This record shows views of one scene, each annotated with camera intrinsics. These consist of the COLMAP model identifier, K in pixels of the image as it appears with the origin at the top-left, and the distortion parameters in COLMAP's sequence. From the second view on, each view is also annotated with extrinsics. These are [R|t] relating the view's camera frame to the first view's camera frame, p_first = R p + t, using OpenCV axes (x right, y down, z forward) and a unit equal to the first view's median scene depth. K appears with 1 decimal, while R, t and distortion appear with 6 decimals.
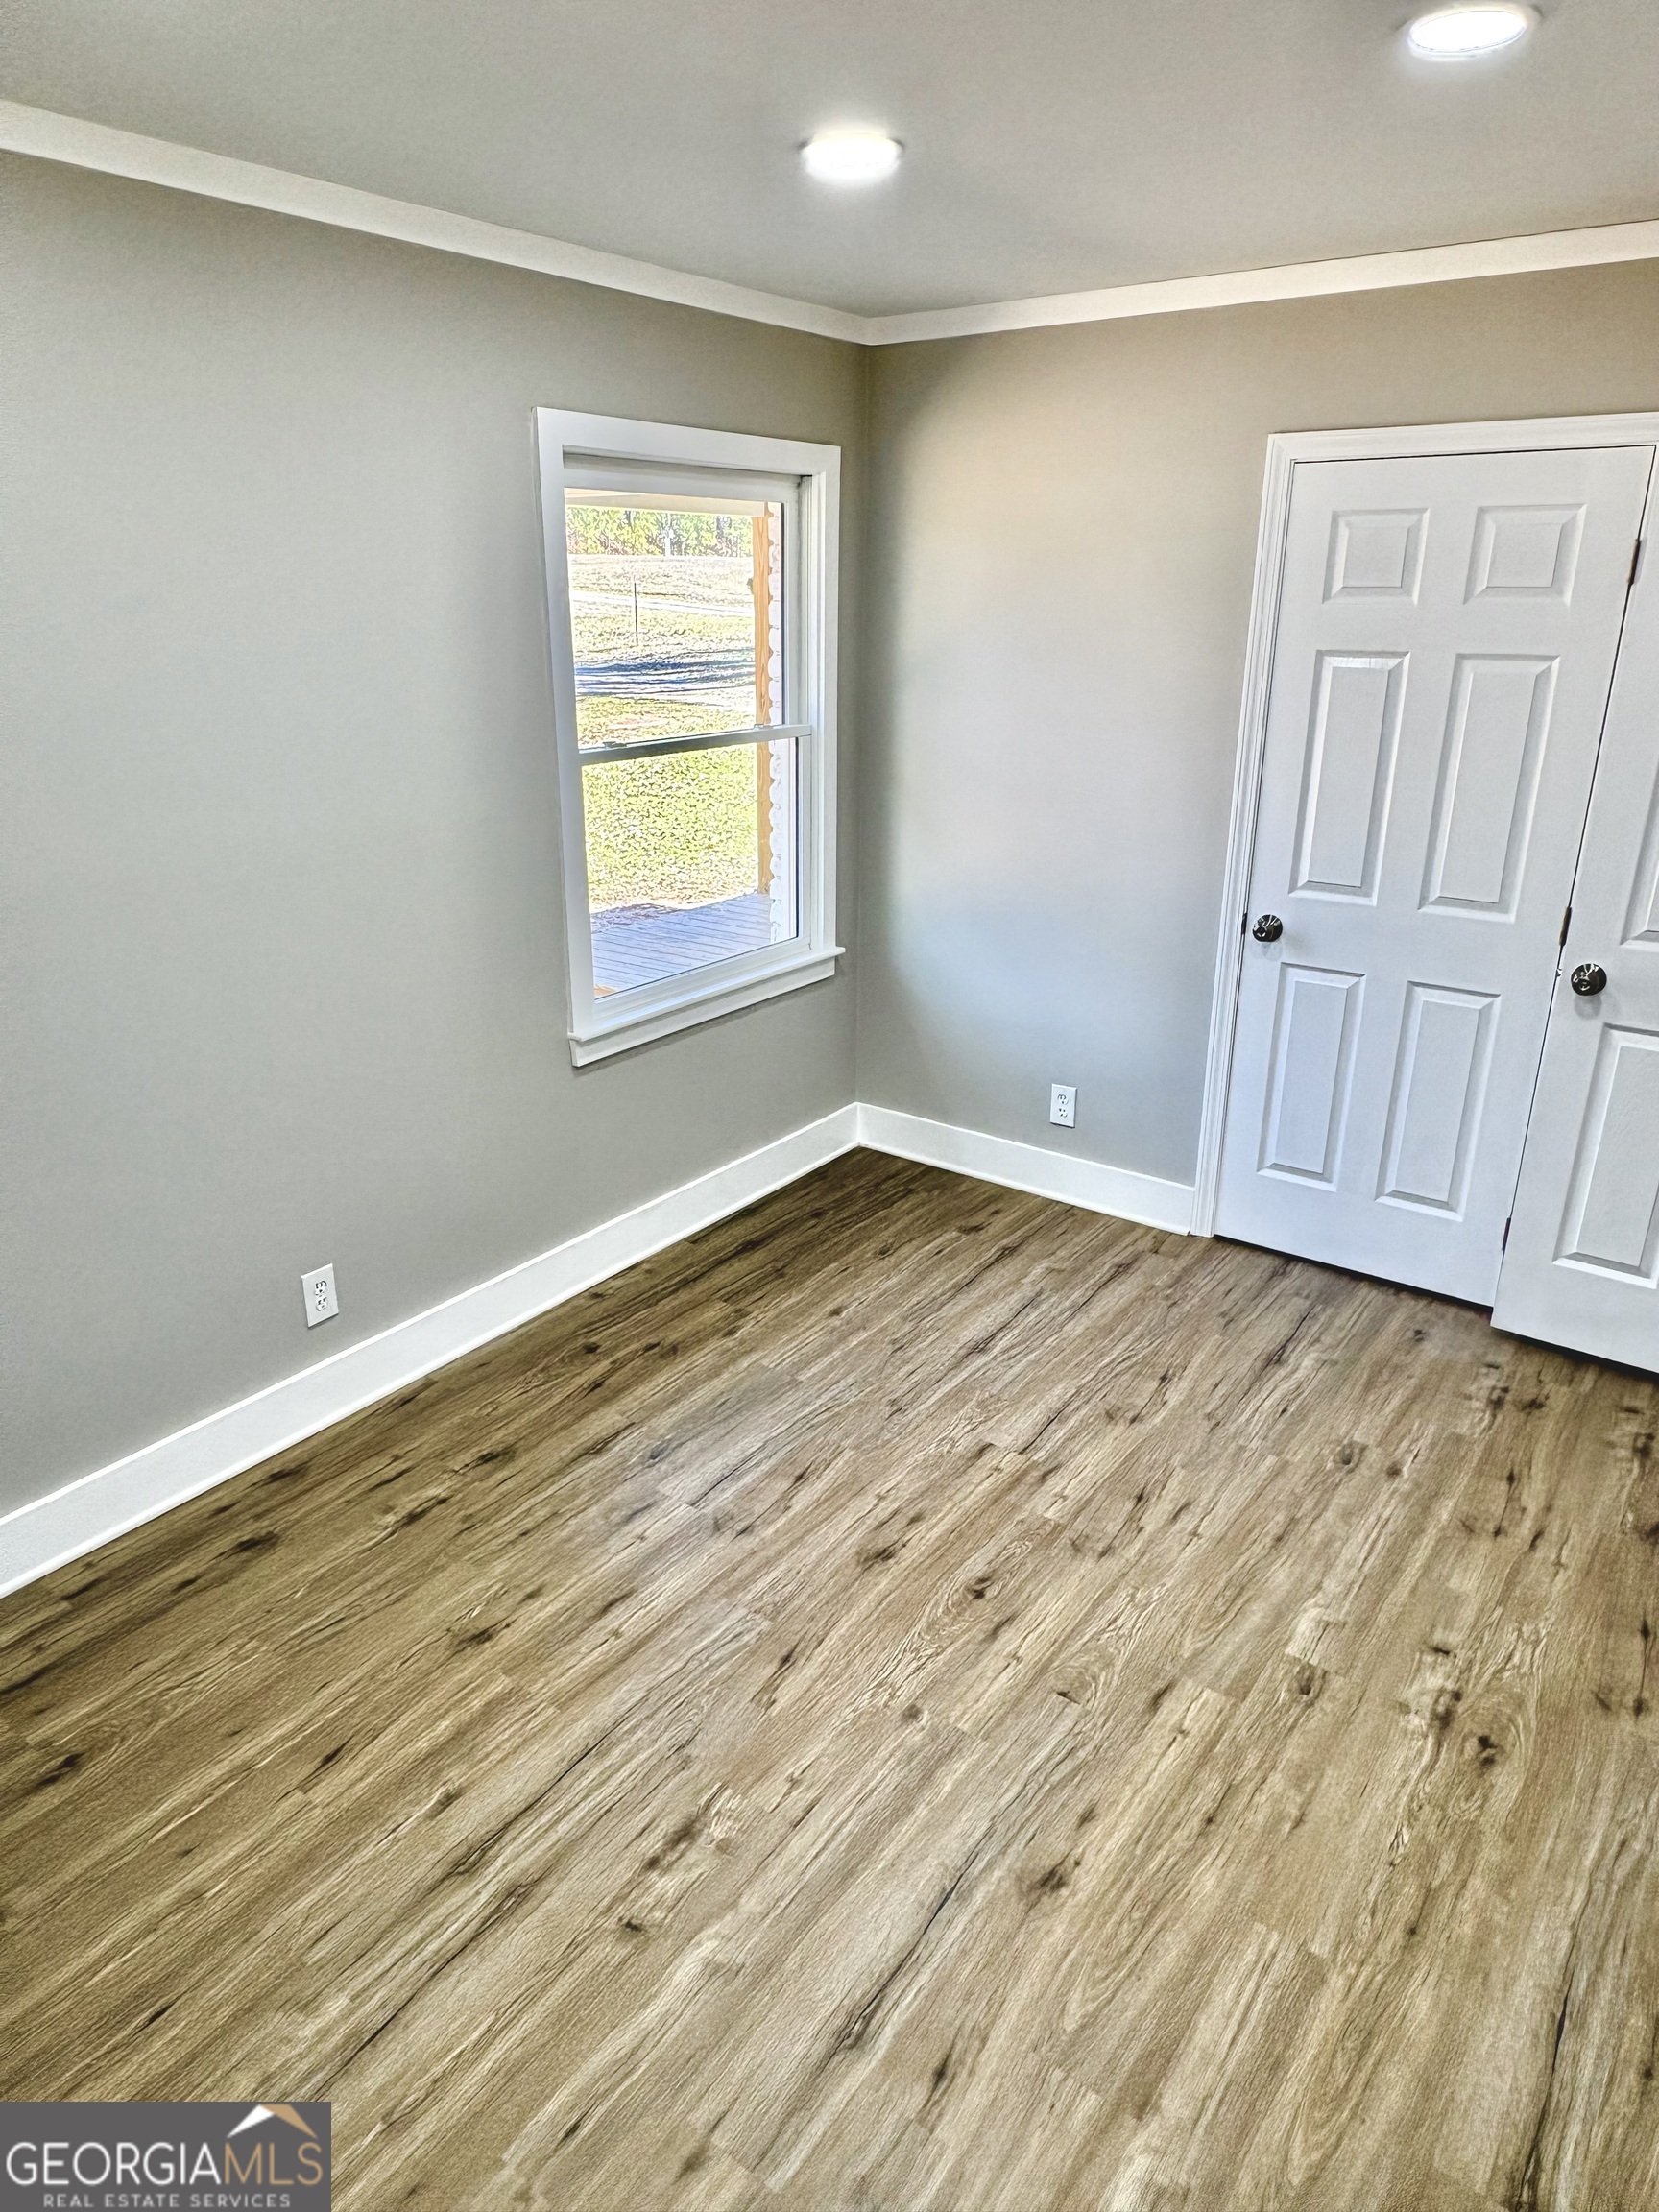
lens RADIAL K [[1410.3, 0, 829.5], [0, 1410.3, 1106.0], [0, 0, 1]] dist [-0.010870, 0.001438]
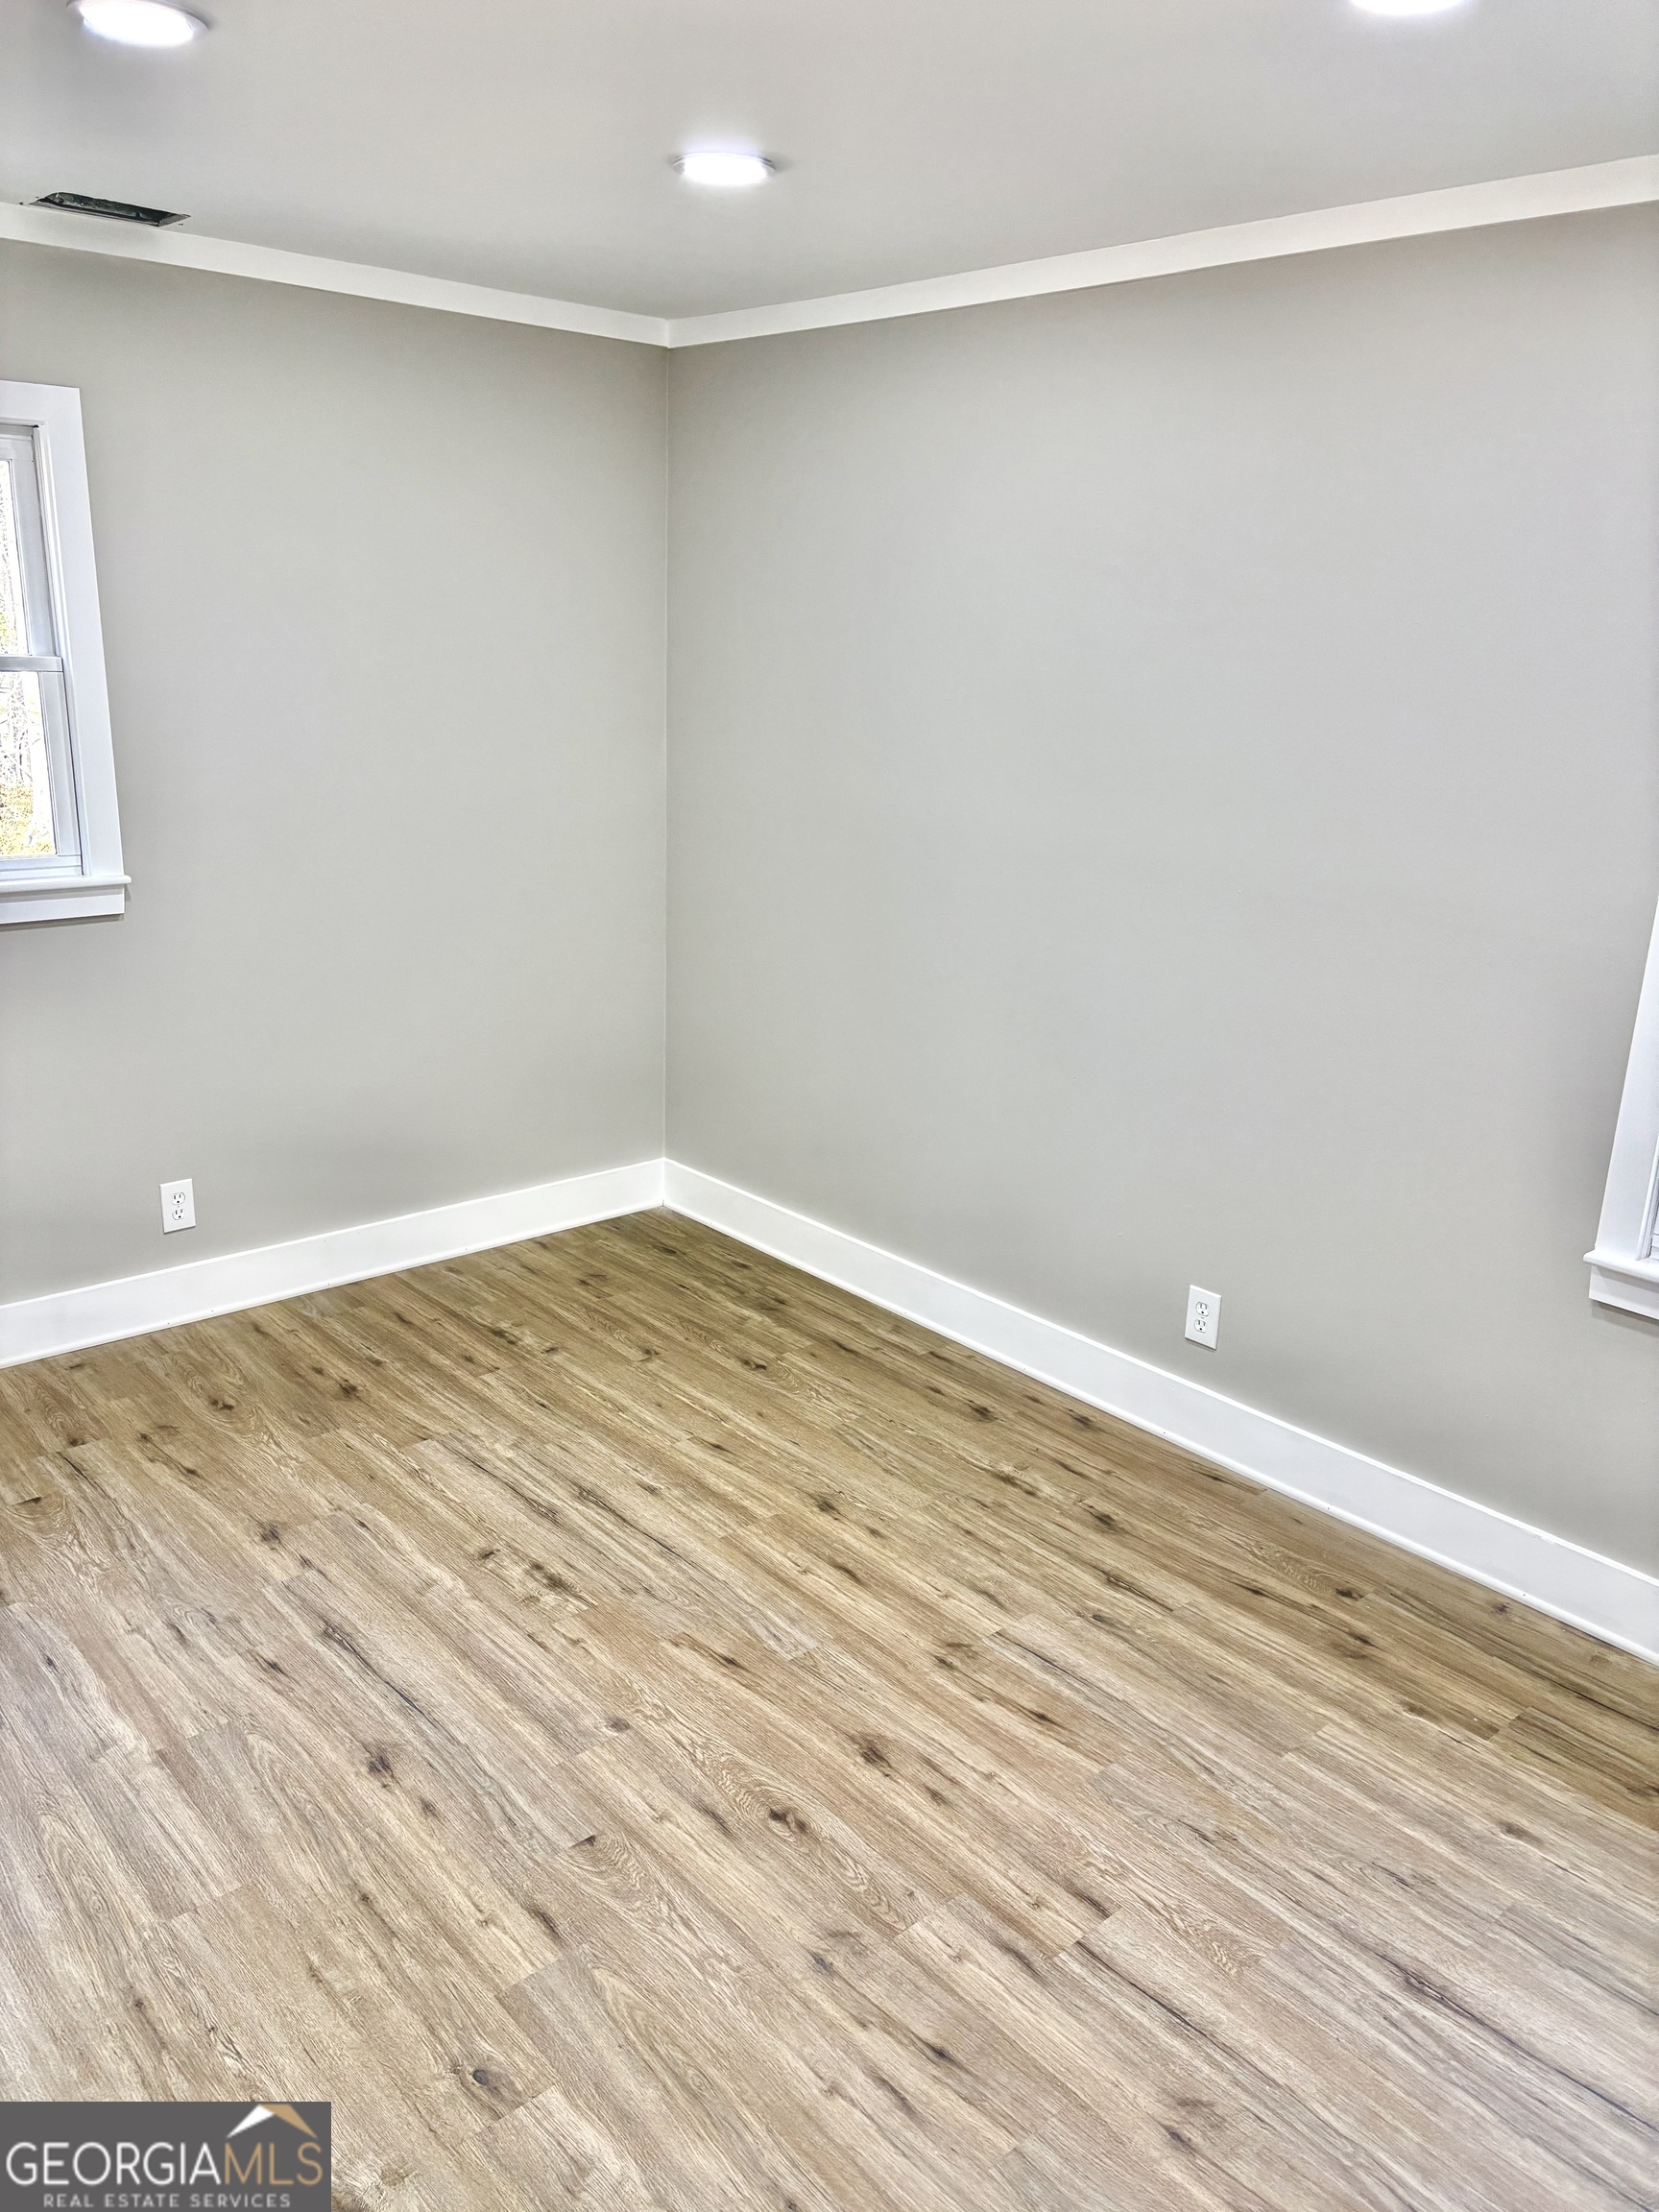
lens RADIAL K [[1671.7, 0, 829.5], [0, 1671.7, 1106.0], [0, 0, 1]] dist [0.036268, -0.026463]
pose [[-0.213061, 0.260820, -0.941583, 0.986490], [-0.373592, 0.868729, 0.325176, -0.360971], [0.902793, 0.421050, -0.087652, 1.034001]]
